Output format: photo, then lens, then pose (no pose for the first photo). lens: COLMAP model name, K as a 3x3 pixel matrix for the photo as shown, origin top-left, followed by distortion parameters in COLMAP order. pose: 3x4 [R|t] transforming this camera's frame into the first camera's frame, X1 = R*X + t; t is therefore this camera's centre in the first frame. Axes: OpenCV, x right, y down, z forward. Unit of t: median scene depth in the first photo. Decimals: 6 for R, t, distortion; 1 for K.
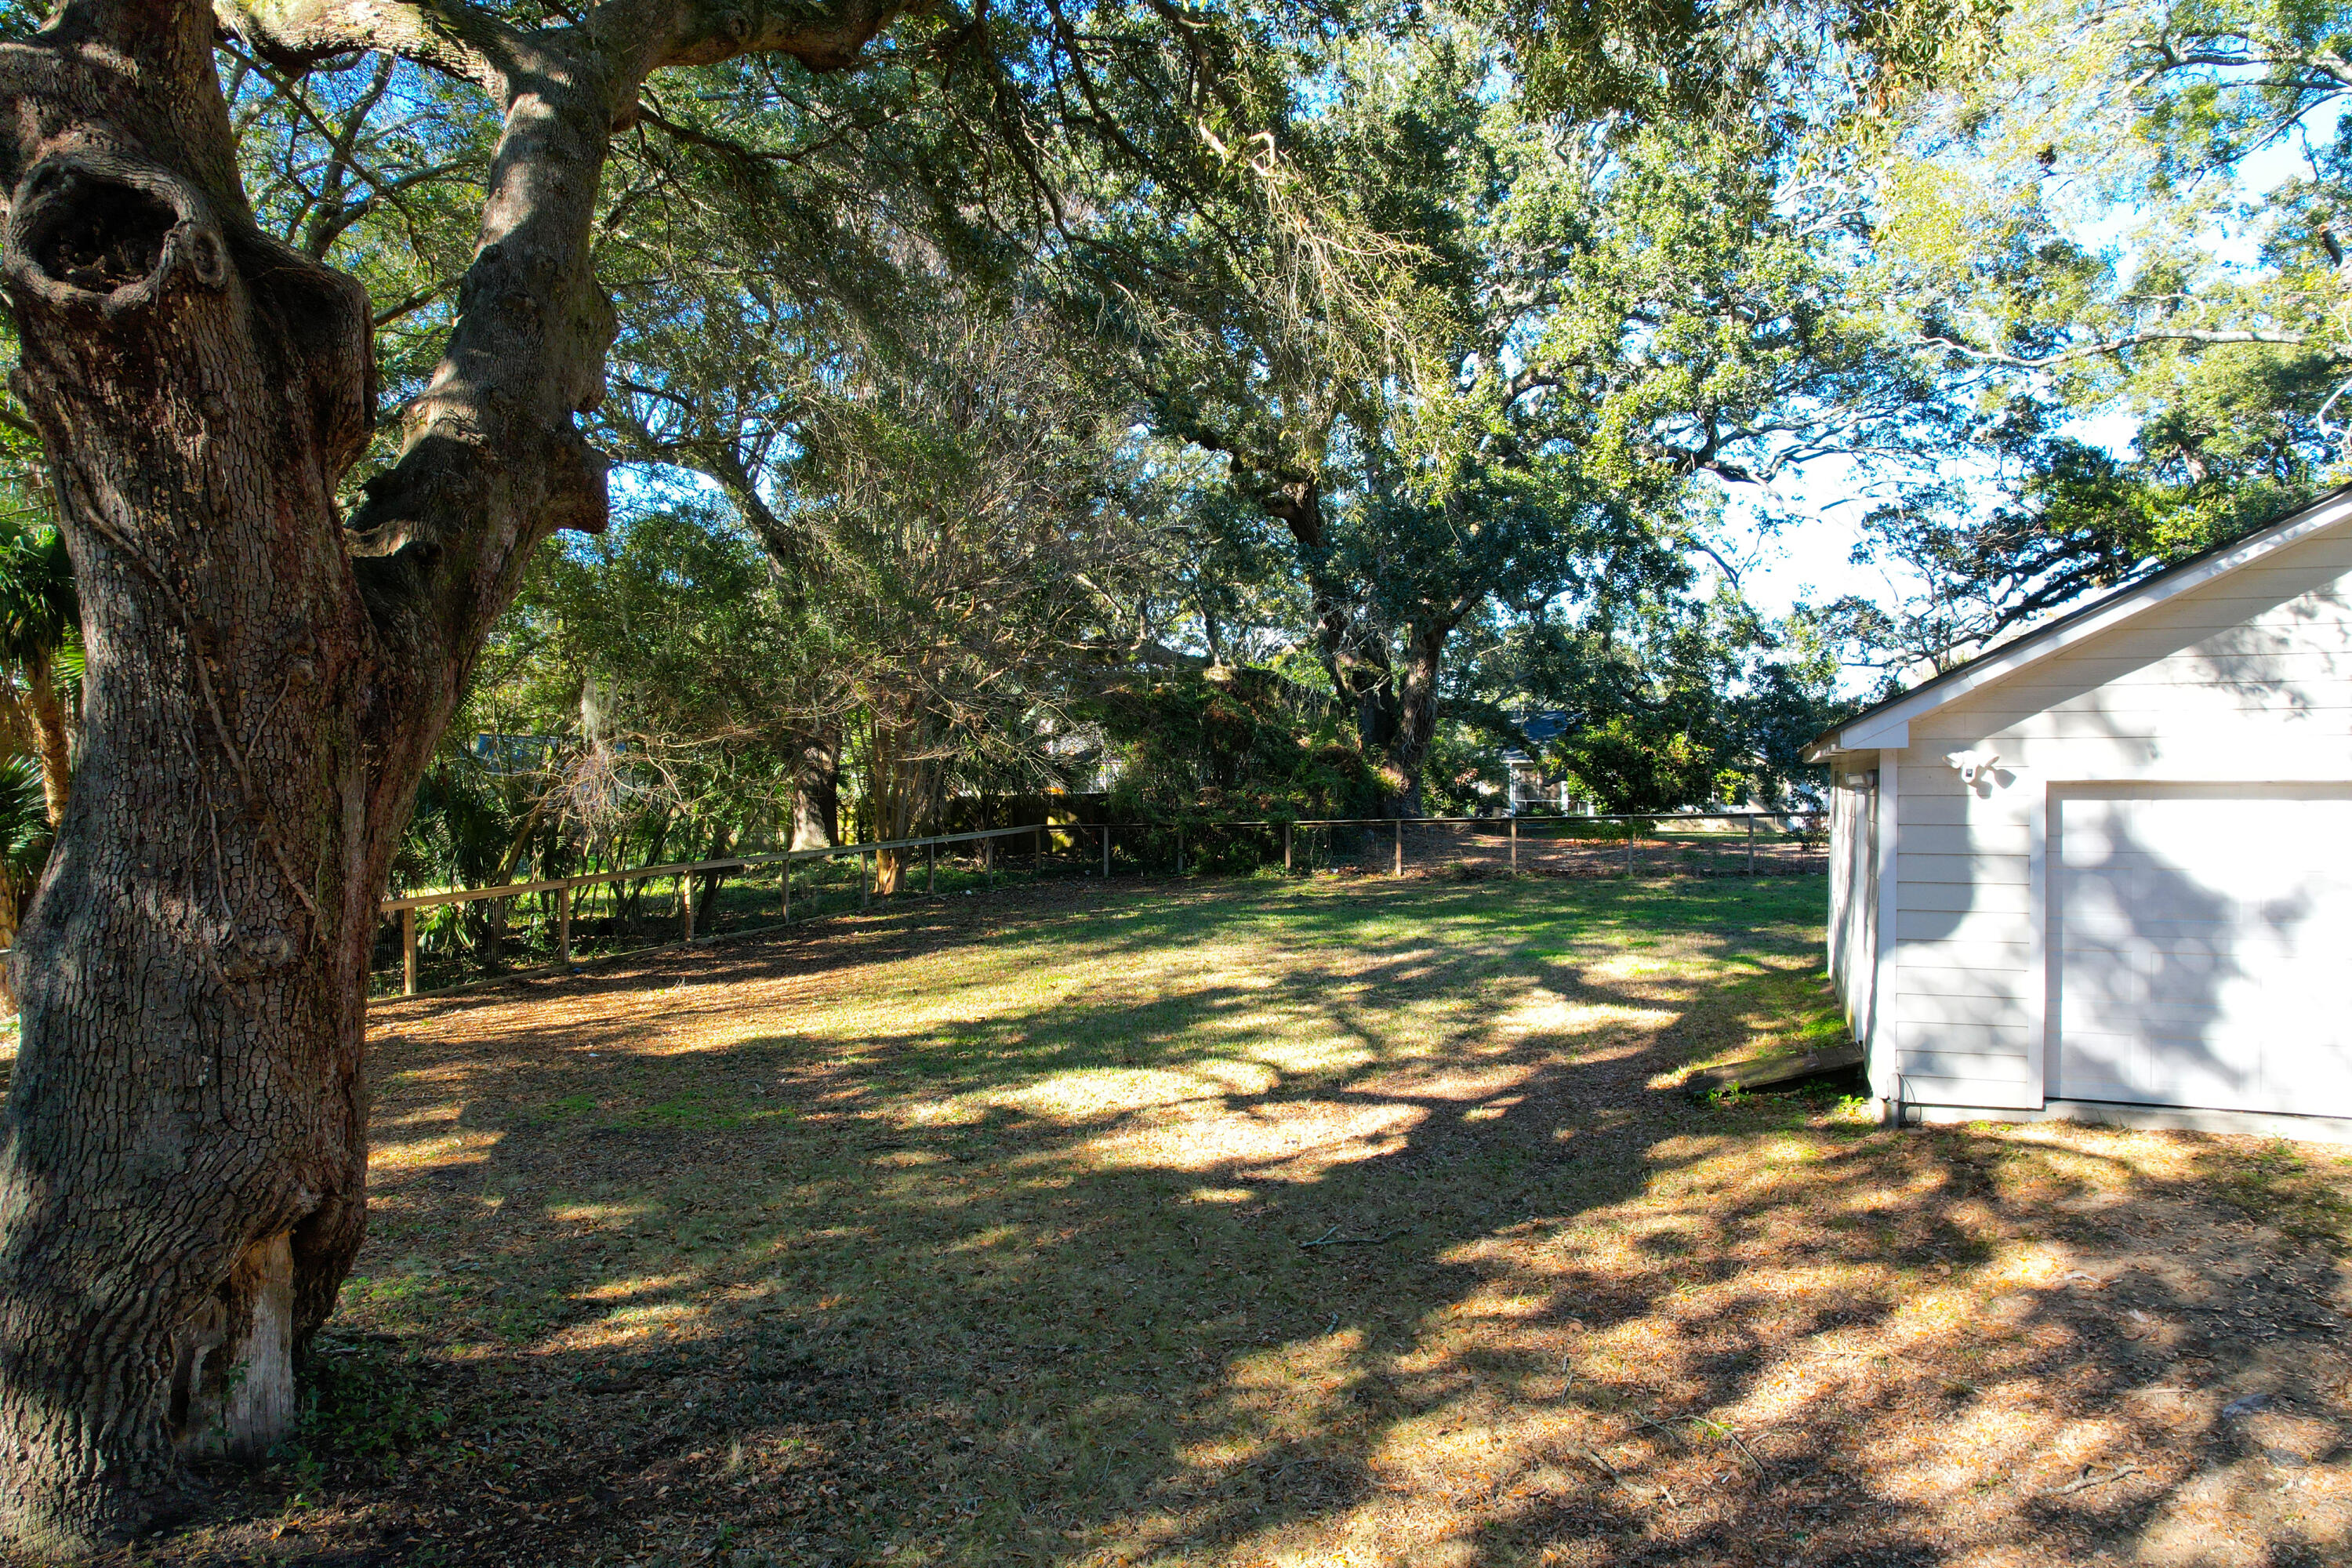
lens RADIAL K [[1517.0, 0, 1176.0], [0, 1517.0, 784.0], [0, 0, 1]] dist [-0.069153, 0.069581]
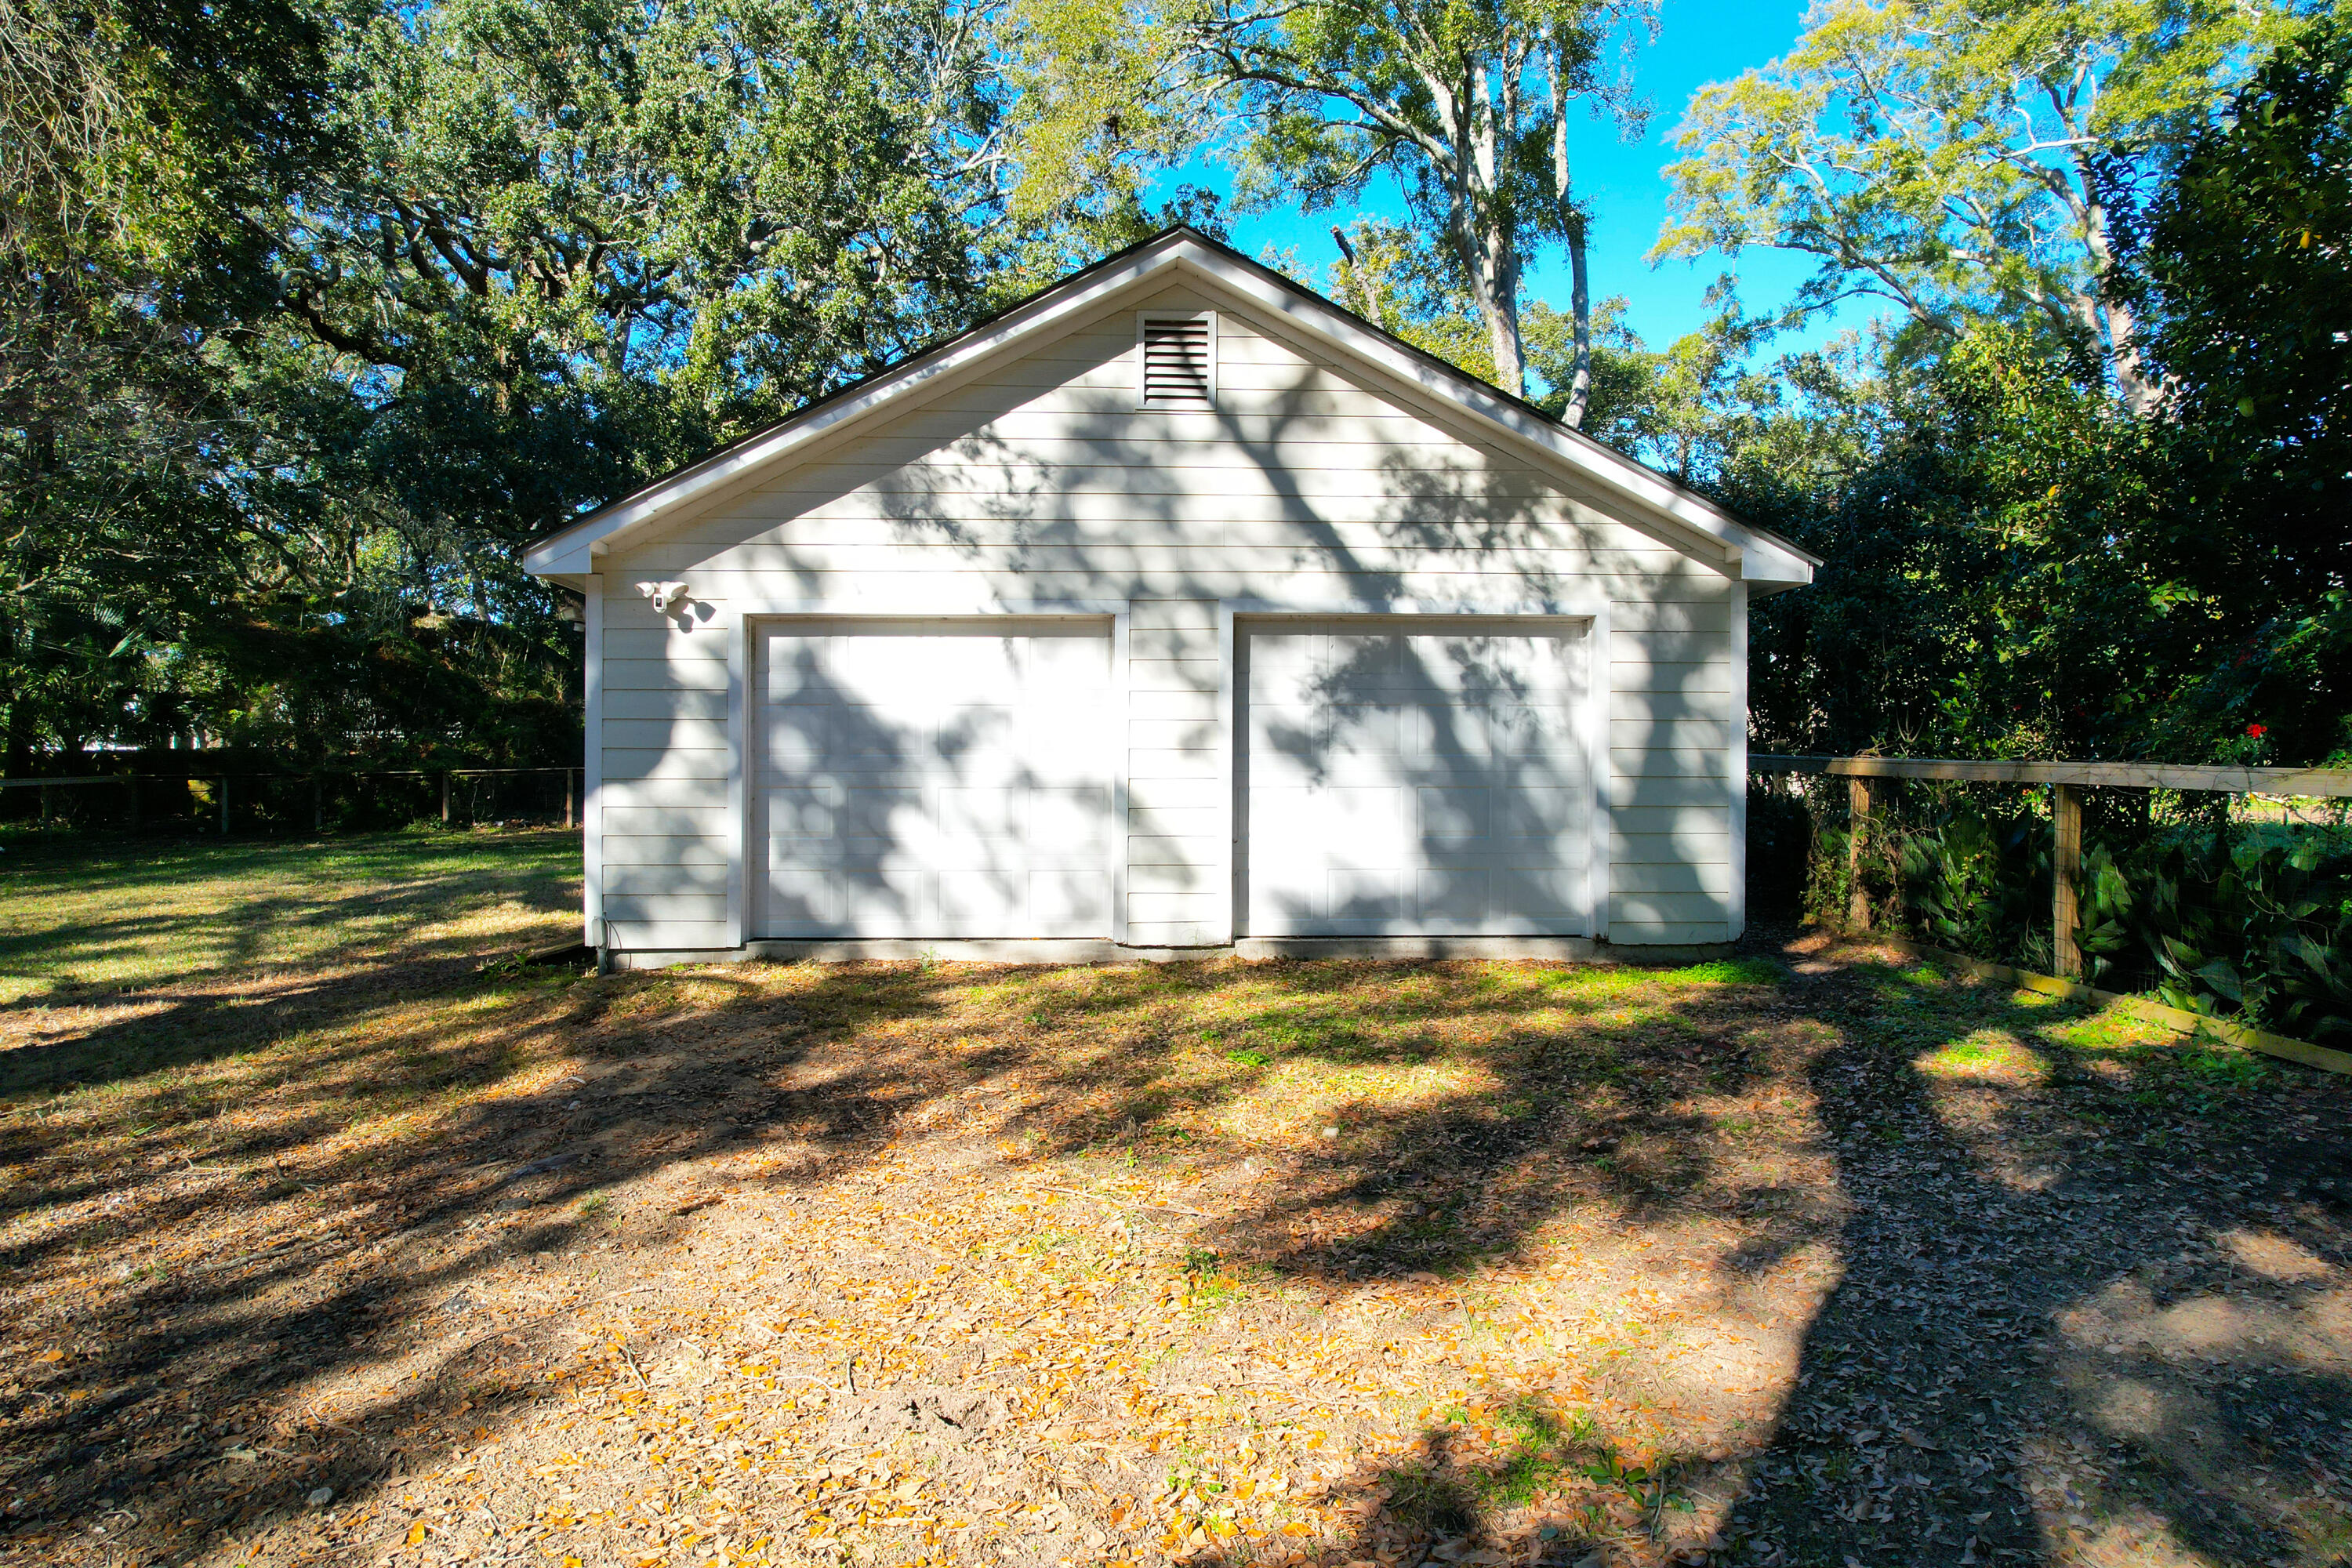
lens RADIAL K [[1517.0, 0, 1176.0], [0, 1517.0, 784.0], [0, 0, 1]] dist [-0.069153, 0.069581]
pose [[0.923766, 0.004672, 0.382929, 0.467786], [-0.004874, 0.999988, -0.000442, 0.108666], [-0.382926, -0.001458, 0.923778, -0.025057]]
